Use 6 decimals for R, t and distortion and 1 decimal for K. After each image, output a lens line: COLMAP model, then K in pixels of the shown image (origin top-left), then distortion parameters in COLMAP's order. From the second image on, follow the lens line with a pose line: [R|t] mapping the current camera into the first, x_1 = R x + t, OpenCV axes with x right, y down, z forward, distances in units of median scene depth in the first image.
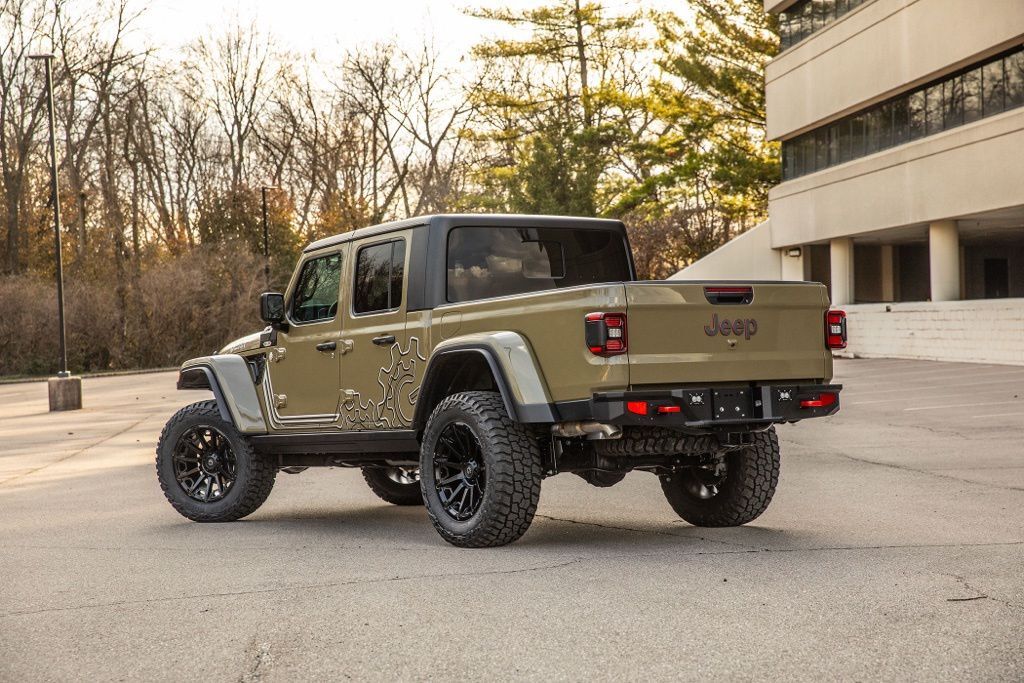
lens RADIAL K [[1828.1, 0, 512.0], [0, 1828.1, 341.5], [0, 0, 1]] dist [0.198737, 0.101173]
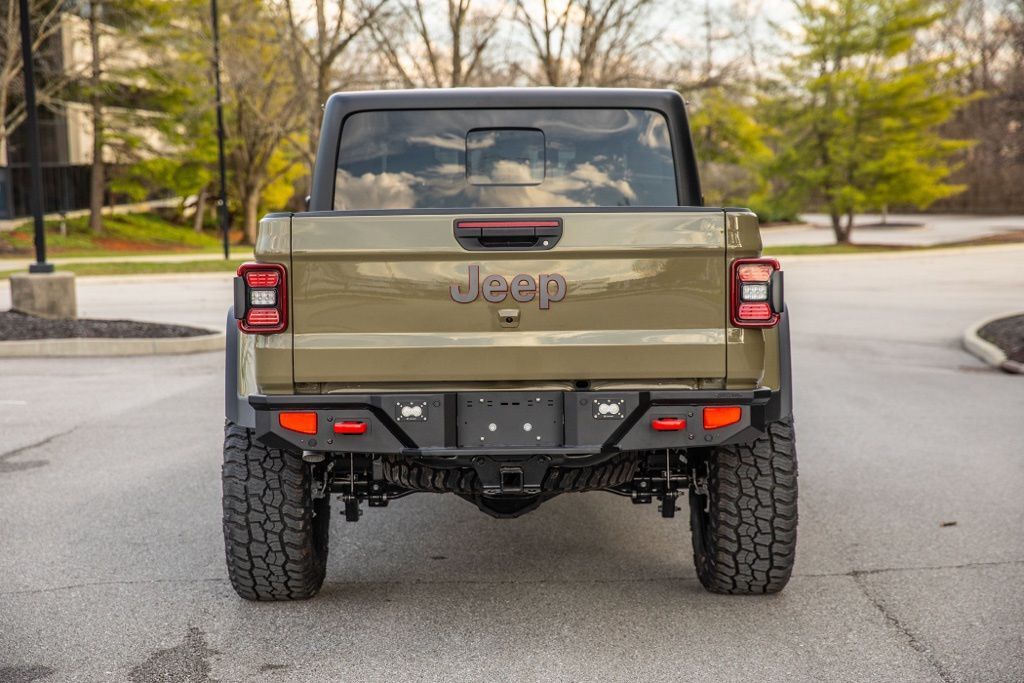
lens RADIAL K [[1842.9, 0, 512.0], [0, 1842.9, 341.5], [0, 0, 1]] dist [0.240366, 0.080700]
pose [[0.836909, 0.049970, -0.545057, 0.395682], [-0.002212, 0.996125, 0.087926, -0.038225], [0.547338, -0.072380, 0.833776, 0.457494]]
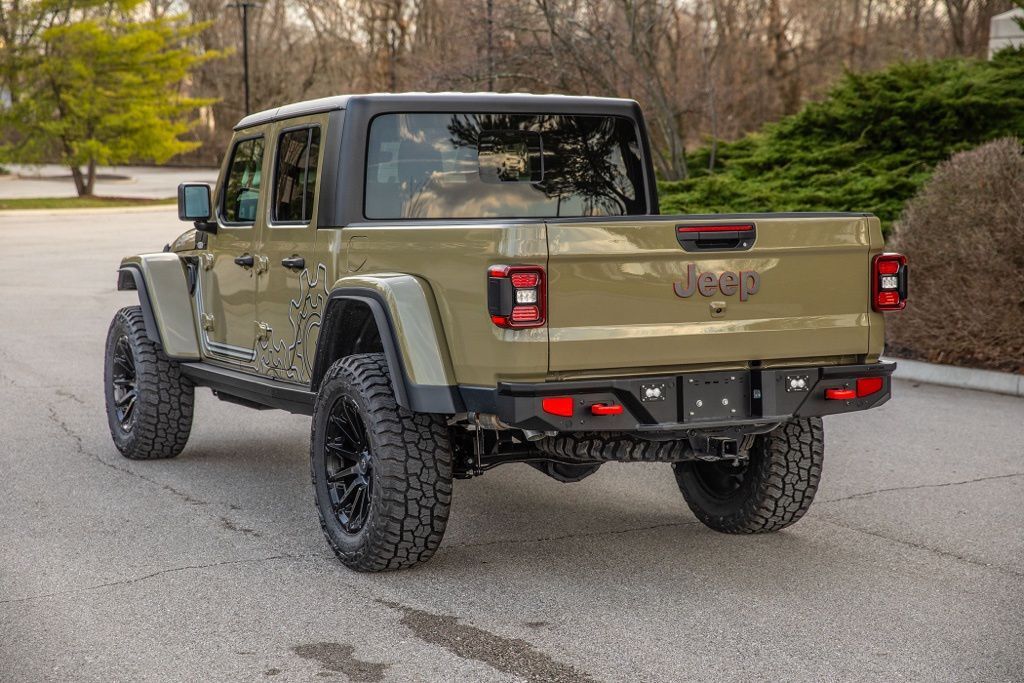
lens RADIAL K [[1828.1, 0, 512.0], [0, 1828.1, 341.5], [0, 0, 1]] dist [0.198737, 0.101173]
pose [[0.989014, 0.034412, -0.143762, 0.127922], [-0.018542, 0.993725, 0.110304, -0.053877], [0.146656, -0.106427, 0.983446, 0.285801]]
